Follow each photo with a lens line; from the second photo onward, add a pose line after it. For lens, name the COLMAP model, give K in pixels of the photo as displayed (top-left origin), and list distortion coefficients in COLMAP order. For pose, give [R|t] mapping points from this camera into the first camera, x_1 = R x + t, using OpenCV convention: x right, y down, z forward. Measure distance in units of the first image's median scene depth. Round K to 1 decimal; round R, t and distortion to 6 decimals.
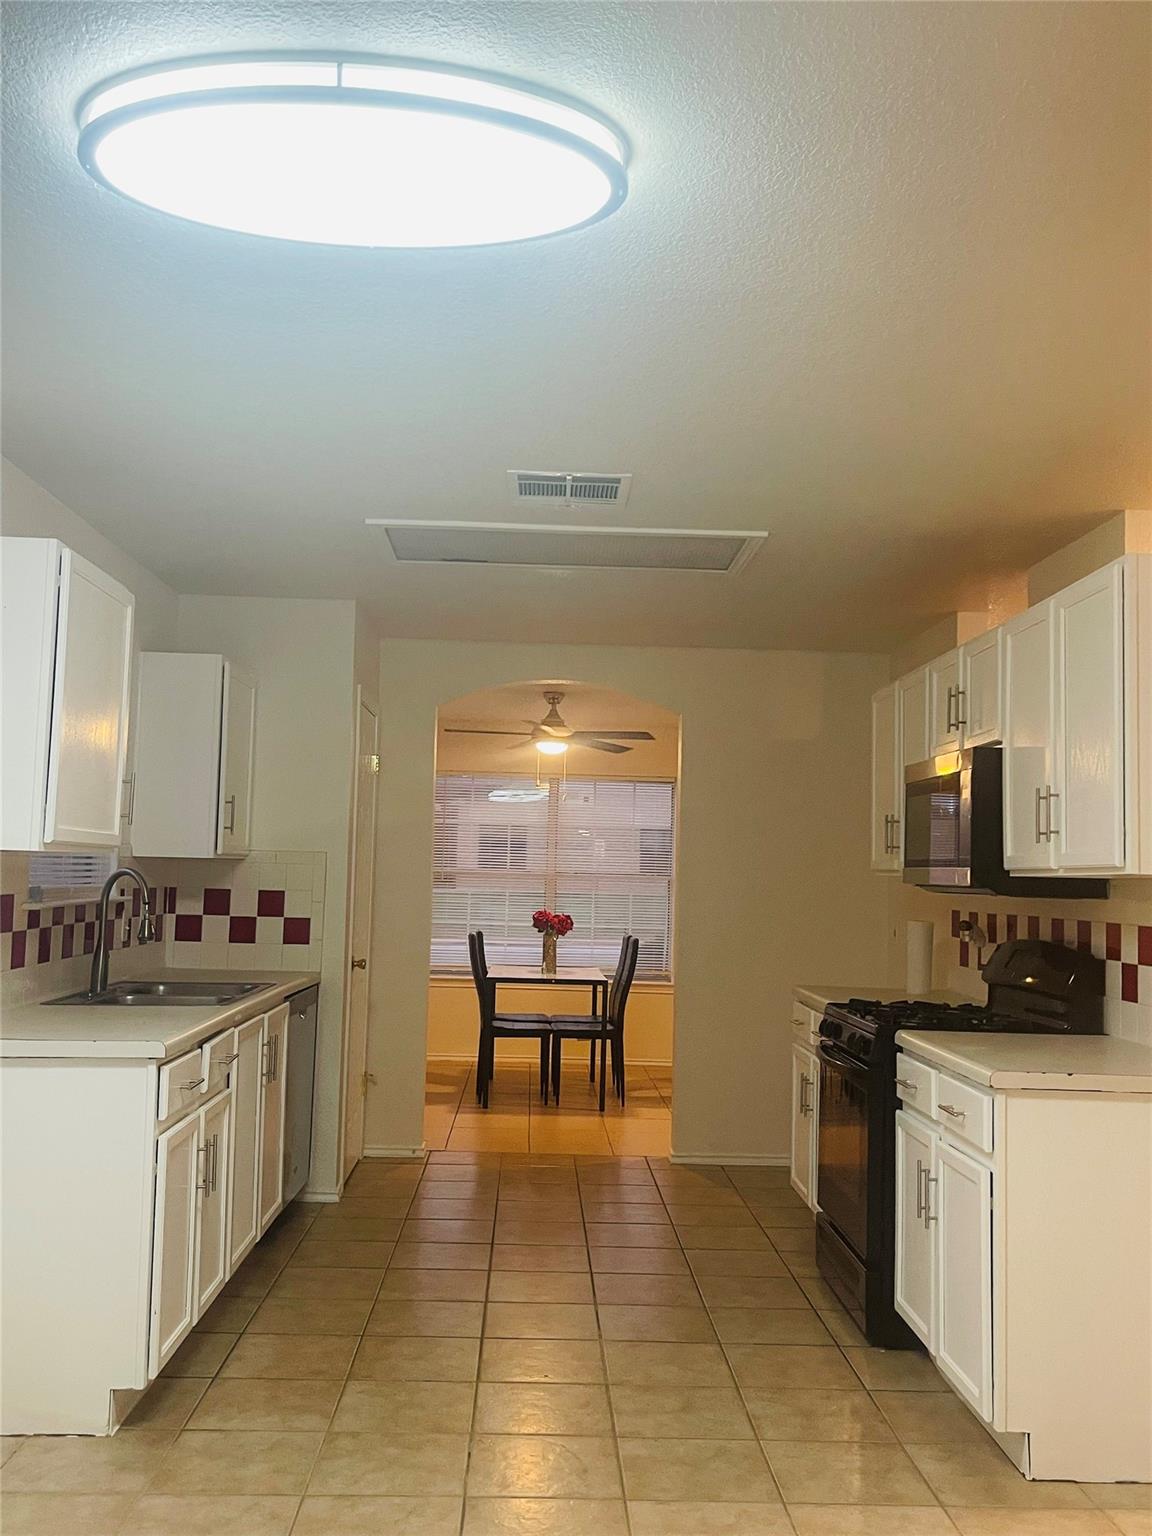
lens RADIAL K [[1401.9, 0, 568.5], [0, 1401.9, 766.6], [0, 0, 1]] dist [0.006113, 0.001132]
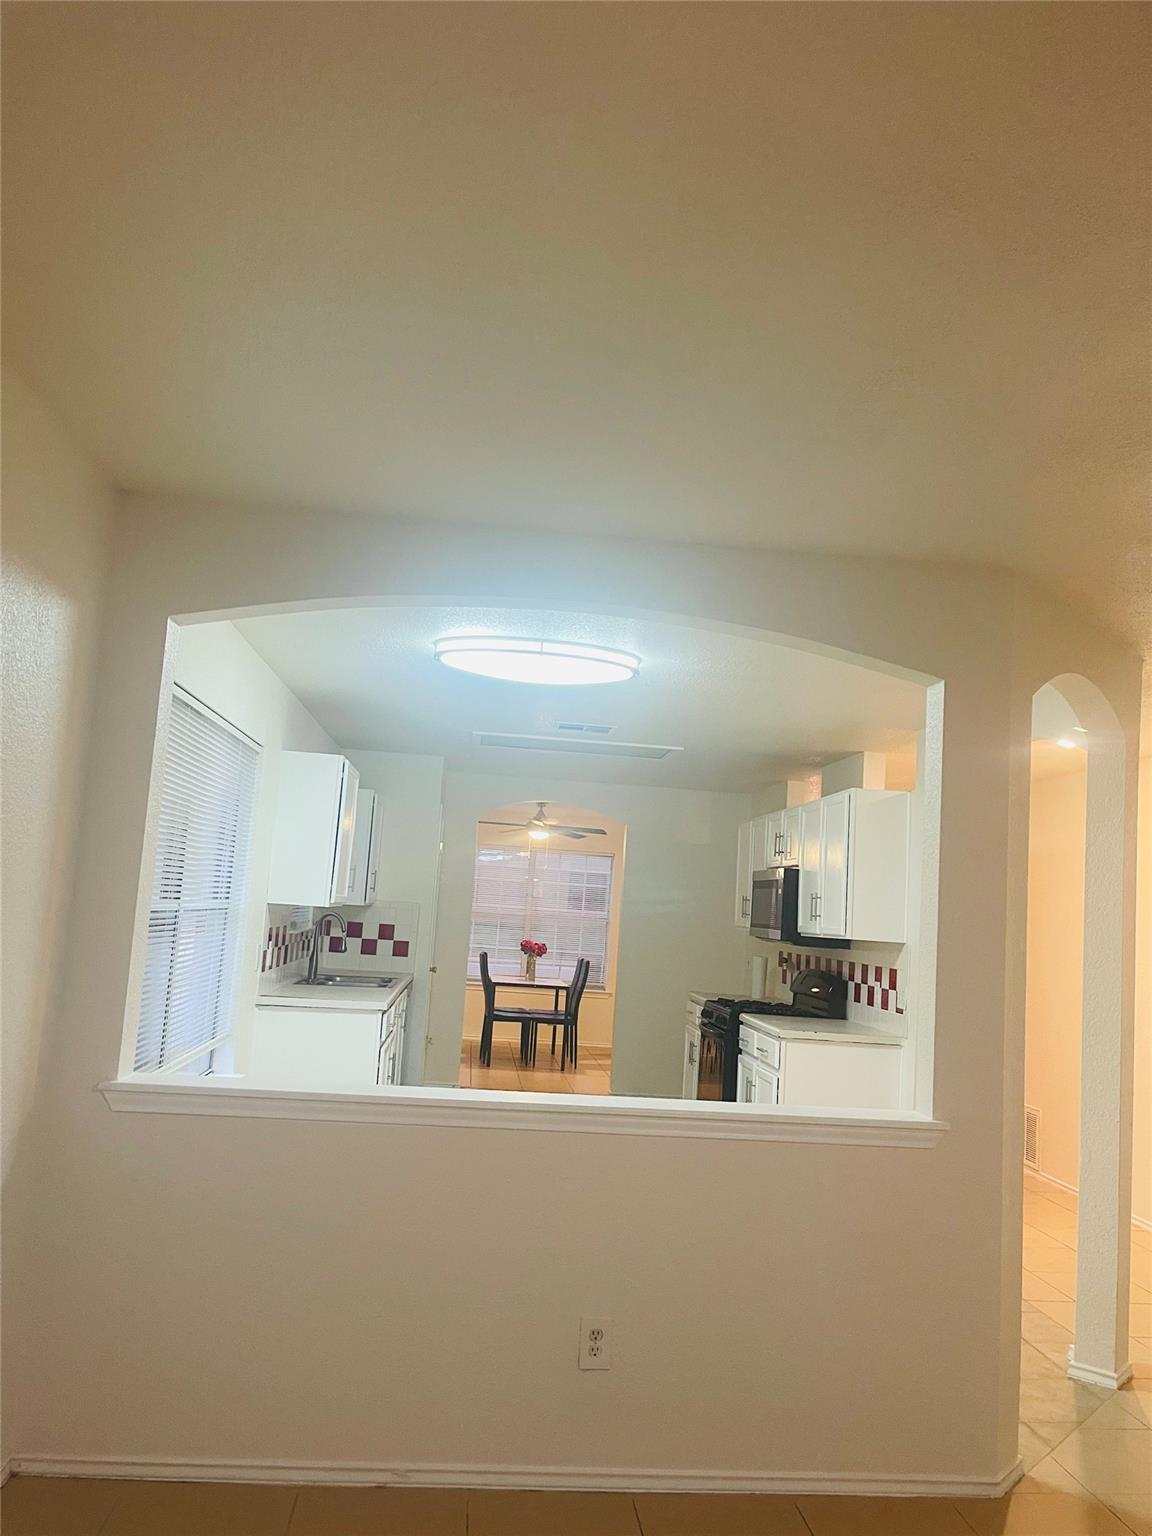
lens RADIAL K [[1152.5, 0, 568.0], [0, 1152.5, 776.6], [0, 0, 1]] dist [0.099287, -0.124797]
pose [[0.997696, 0.045292, 0.050506, -0.078498], [-0.043468, 0.998382, -0.036649, -0.054770], [-0.052084, 0.034369, 0.998051, -0.471968]]
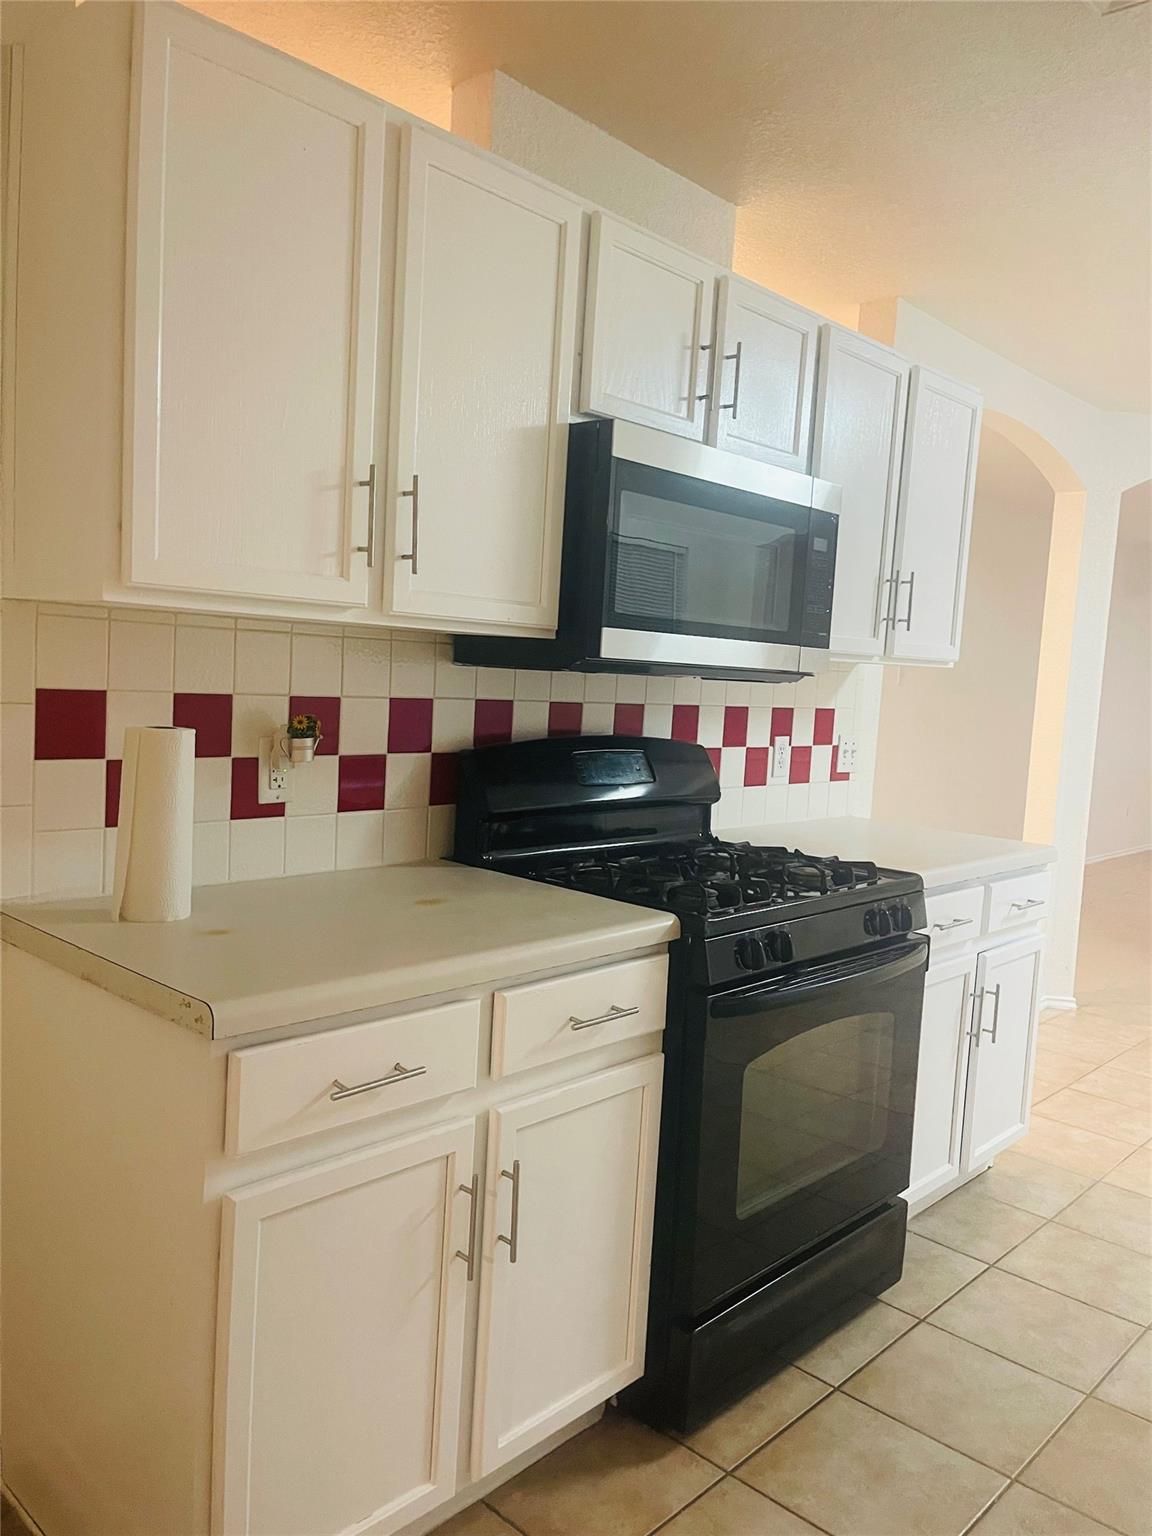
lens RADIAL K [[1127.5, 0, 573.2], [0, 1127.5, 779.0], [0, 0, 1]] dist [0.082212, -0.120026]
pose [[-0.701703, -0.133432, 0.699864, -0.044772], [-0.127125, 0.989991, 0.061287, 0.098608], [-0.701037, -0.045965, -0.711642, 1.240415]]
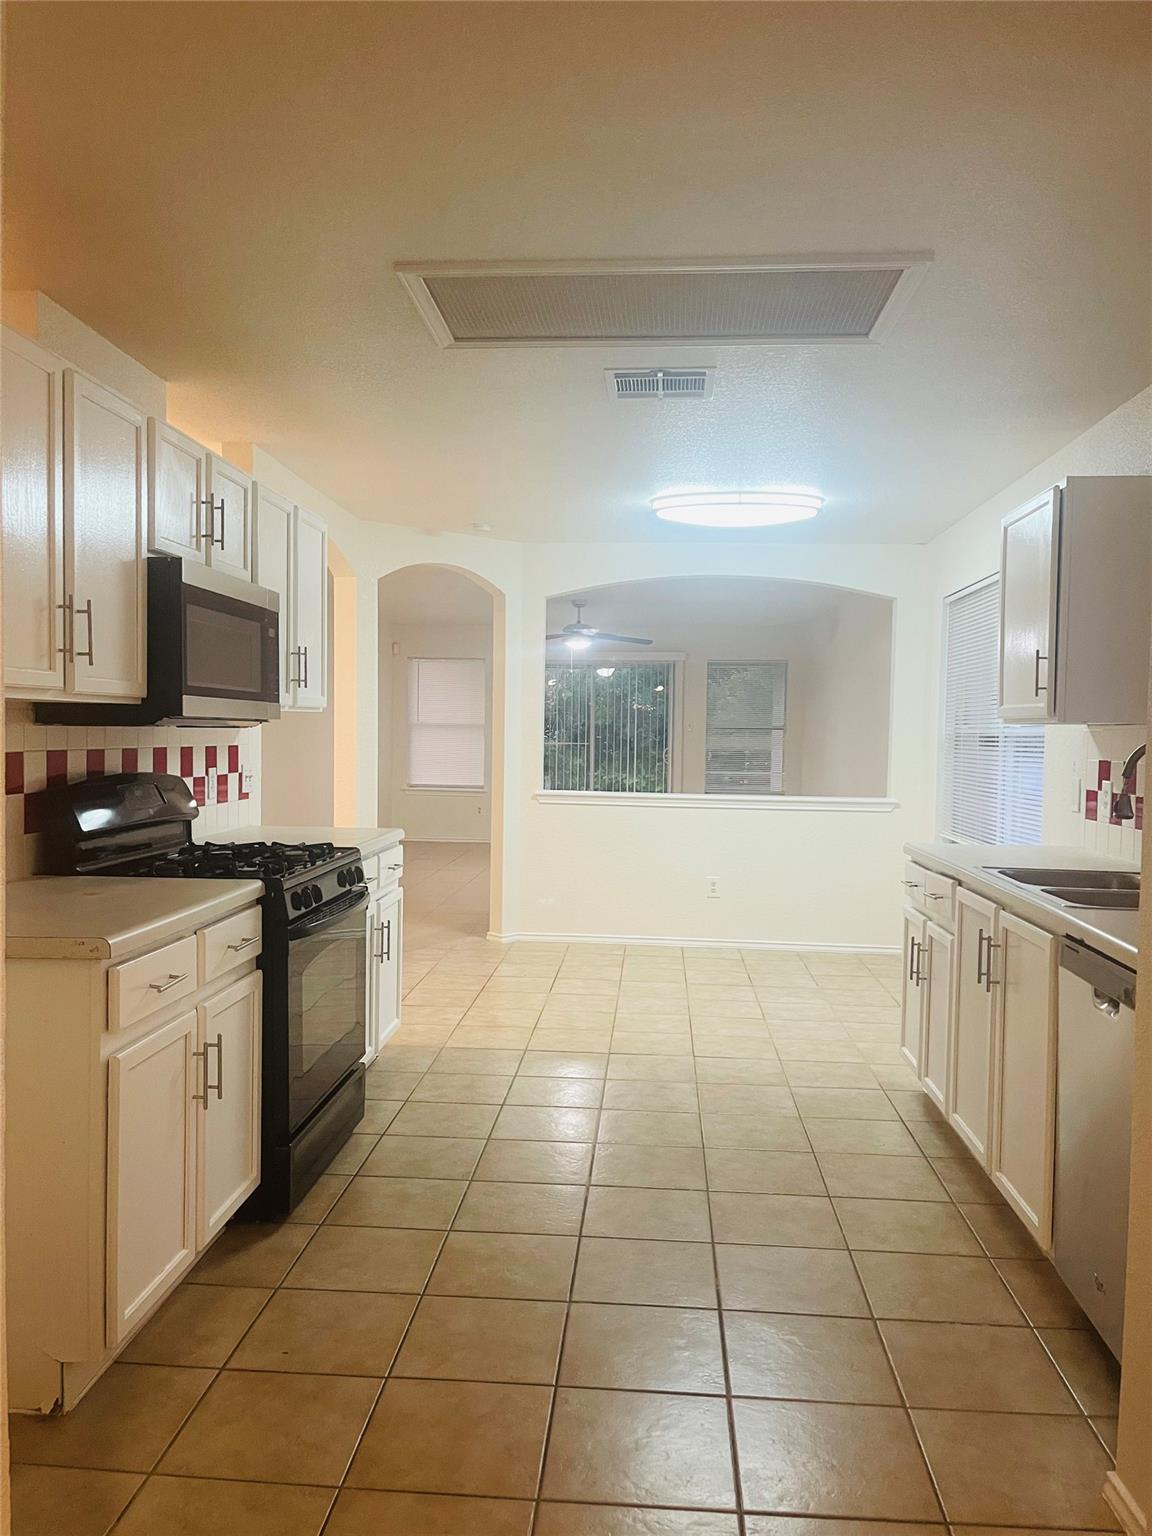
lens RADIAL K [[1152.5, 0, 568.0], [0, 1152.5, 776.6], [0, 0, 1]] dist [0.099287, -0.124797]
pose [[-0.993608, -0.044991, 0.103537, -0.029901], [-0.048565, 0.998299, -0.032261, 0.119828], [-0.101909, -0.037083, -0.994102, 1.525317]]
